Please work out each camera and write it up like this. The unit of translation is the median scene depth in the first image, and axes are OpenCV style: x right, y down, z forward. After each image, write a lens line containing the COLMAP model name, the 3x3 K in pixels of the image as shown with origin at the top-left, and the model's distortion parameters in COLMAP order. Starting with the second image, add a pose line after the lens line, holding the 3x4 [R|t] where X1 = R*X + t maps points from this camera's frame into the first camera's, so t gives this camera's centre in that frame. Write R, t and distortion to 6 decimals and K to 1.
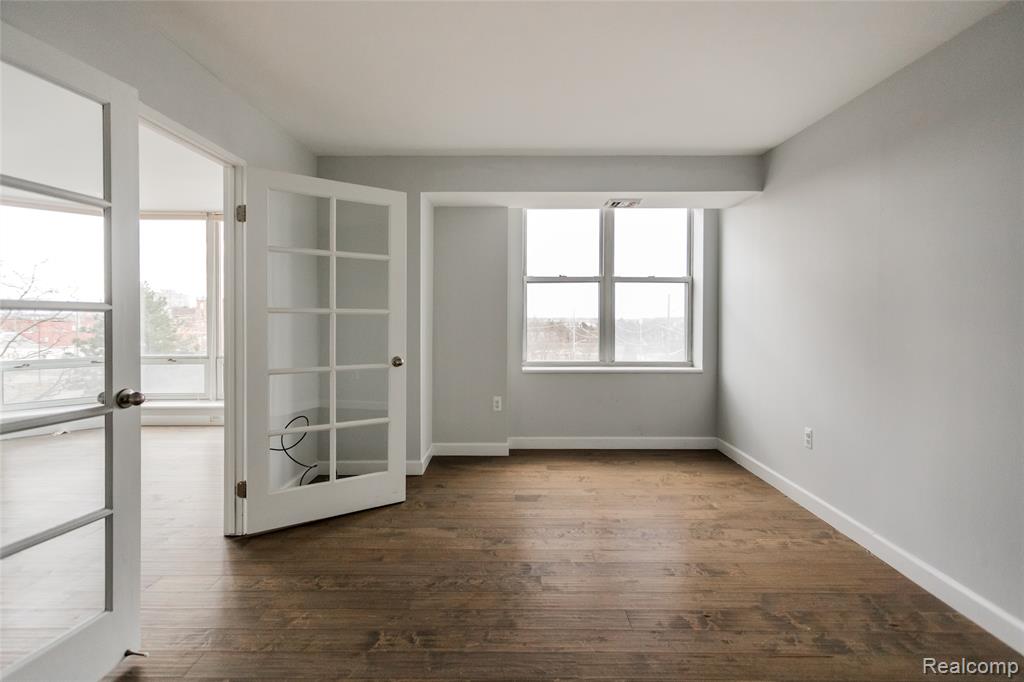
lens RADIAL K [[484.3, 0, 513.9], [0, 484.3, 328.6], [0, 0, 1]] dist [-0.003842, 0.002283]
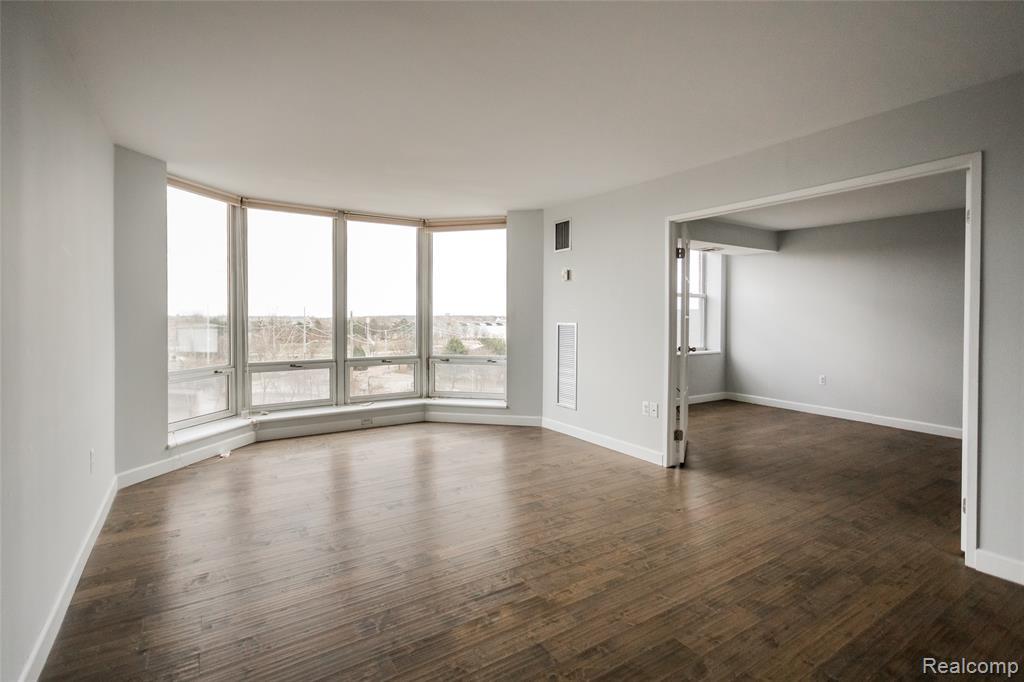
lens RADIAL K [[484.3, 0, 507.6], [0, 484.3, 317.6], [0, 0, 1]] dist [-0.003842, 0.002283]
pose [[0.837754, 0.001516, 0.546046, -1.598472], [0.009313, 0.999811, -0.017063, -0.012200], [-0.545969, 0.019380, 0.837582, 0.017732]]
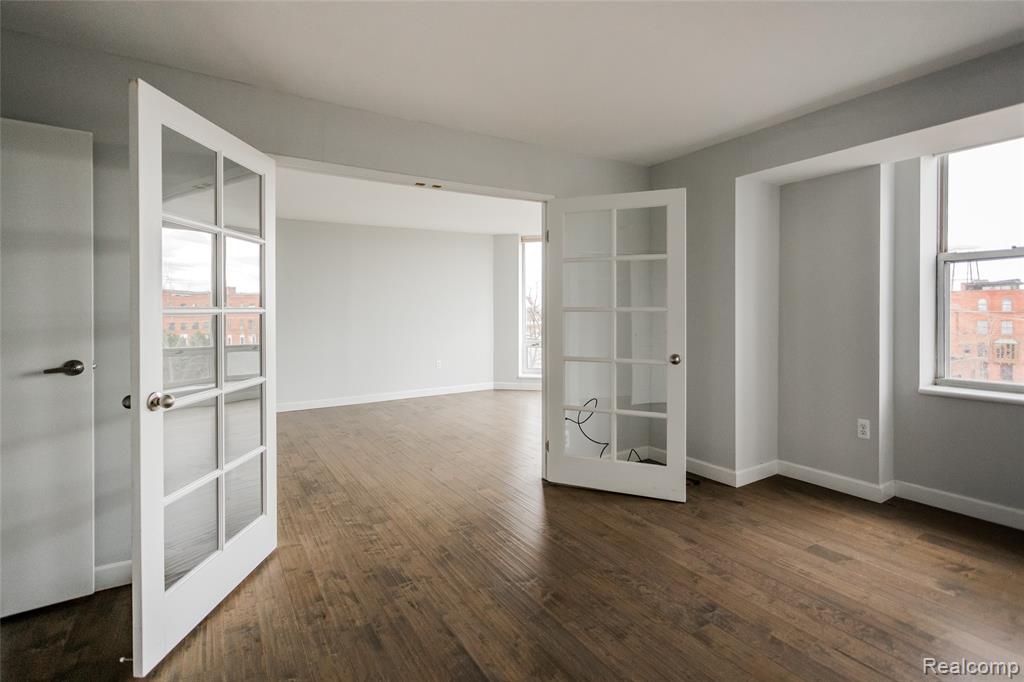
lens RADIAL K [[484.3, 0, 507.7], [0, 484.3, 320.3], [0, 0, 1]] dist [-0.003842, 0.002283]
pose [[0.521914, 0.008421, -0.852957, 0.435784], [-0.015827, 0.999875, 0.000188, -0.006697], [0.852851, 0.013402, 0.521982, 0.188424]]
